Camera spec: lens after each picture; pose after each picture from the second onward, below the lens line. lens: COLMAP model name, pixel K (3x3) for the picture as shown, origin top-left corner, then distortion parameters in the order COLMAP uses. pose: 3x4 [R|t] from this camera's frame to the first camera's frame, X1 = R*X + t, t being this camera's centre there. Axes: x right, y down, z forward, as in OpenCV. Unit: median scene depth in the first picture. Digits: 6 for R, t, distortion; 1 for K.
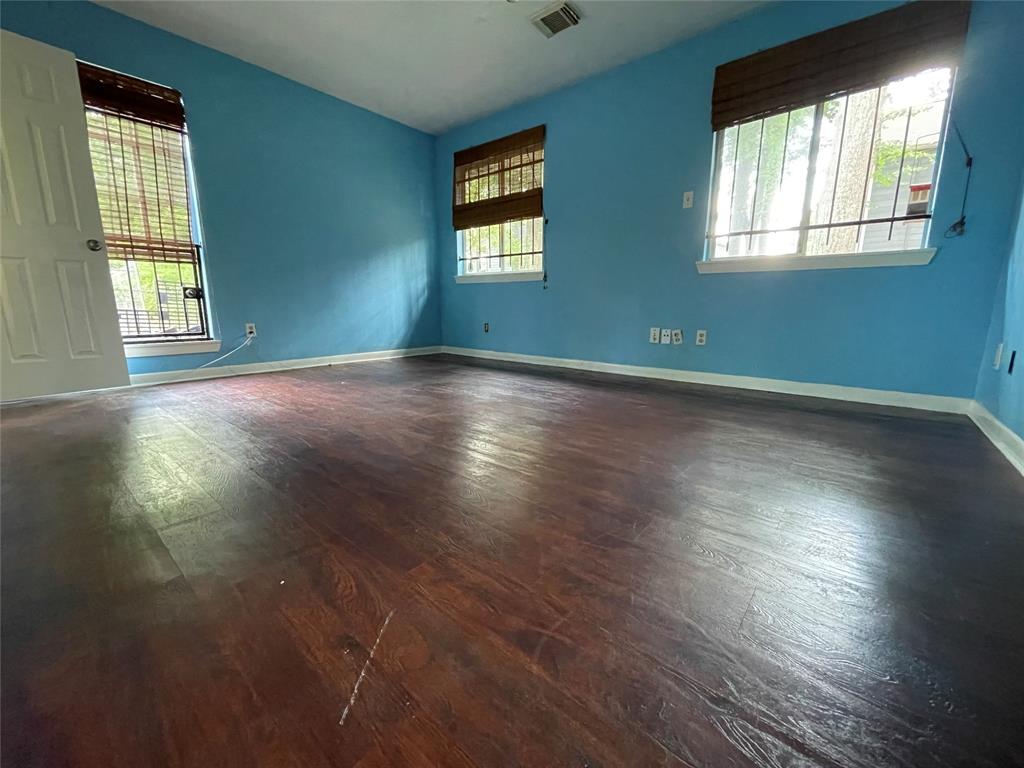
lens RADIAL K [[409.1, 0, 513.0], [0, 409.1, 383.3], [0, 0, 1]] dist [-0.006139, -0.000567]
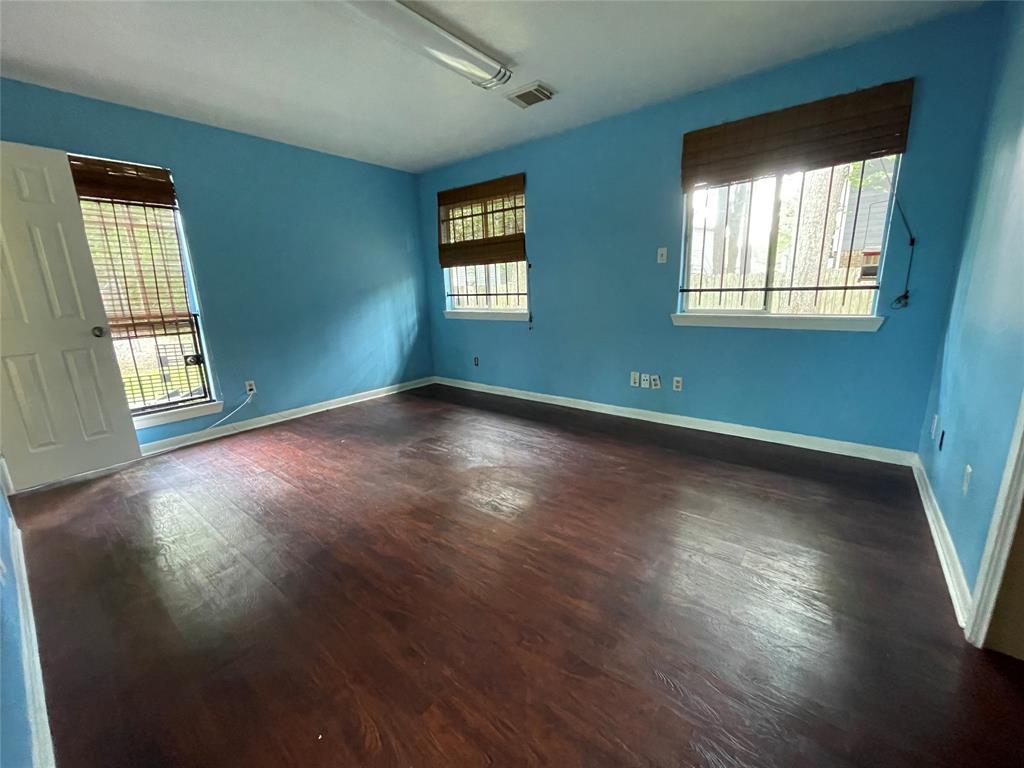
lens RADIAL K [[409.1, 0, 513.1], [0, 409.1, 381.3], [0, 0, 1]] dist [-0.006139, -0.000567]
pose [[0.999082, -0.039458, 0.016670, 0.014449], [0.038839, 0.998598, 0.035963, -0.192564], [-0.018065, -0.035282, 0.999214, -0.068083]]
